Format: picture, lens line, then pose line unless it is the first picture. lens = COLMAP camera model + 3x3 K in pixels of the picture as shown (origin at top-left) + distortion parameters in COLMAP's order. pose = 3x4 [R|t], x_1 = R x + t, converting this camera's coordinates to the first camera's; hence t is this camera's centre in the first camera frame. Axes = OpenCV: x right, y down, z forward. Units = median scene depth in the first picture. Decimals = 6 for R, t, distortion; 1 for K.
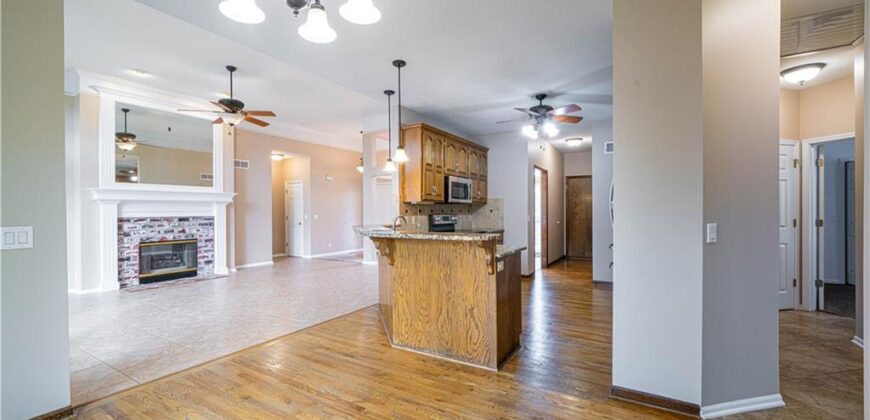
lens RADIAL K [[350.0, 0, 429.0], [0, 350.0, 212.9], [0, 0, 1]] dist [0.002924, -0.000830]
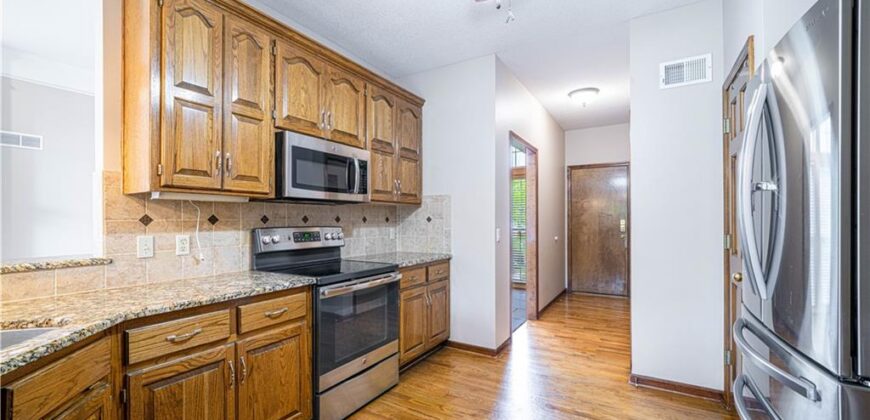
lens RADIAL K [[350.0, 0, 436.2], [0, 350.0, 219.3], [0, 0, 1]] dist [0.002924, -0.000830]
pose [[0.999700, -0.000921, 0.024490, 0.178961], [0.001126, 0.999965, -0.008349, -0.001530], [-0.024481, 0.008374, 0.999665, 0.486312]]
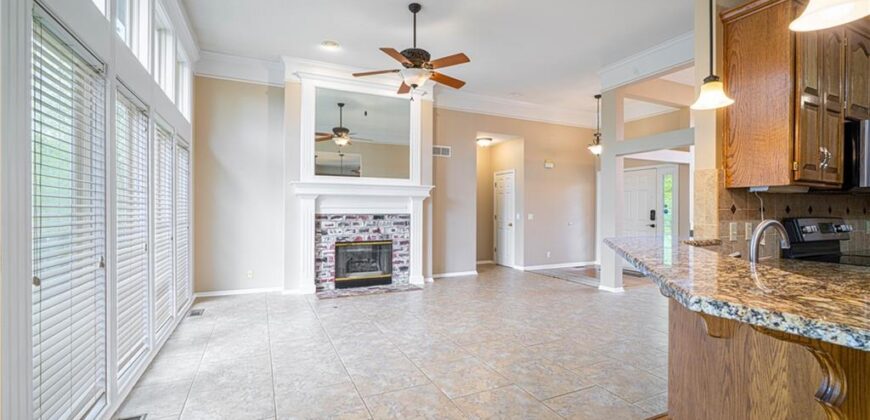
lens RADIAL K [[366.9, 0, 432.7], [0, 366.9, 207.7], [0, 0, 1]] dist [-0.011771, 0.000302]
pose [[0.838322, 0.005934, -0.545143, -0.101093], [-0.012186, 0.999895, -0.007855, 0.001021], [0.545039, 0.013228, 0.838306, 0.325758]]
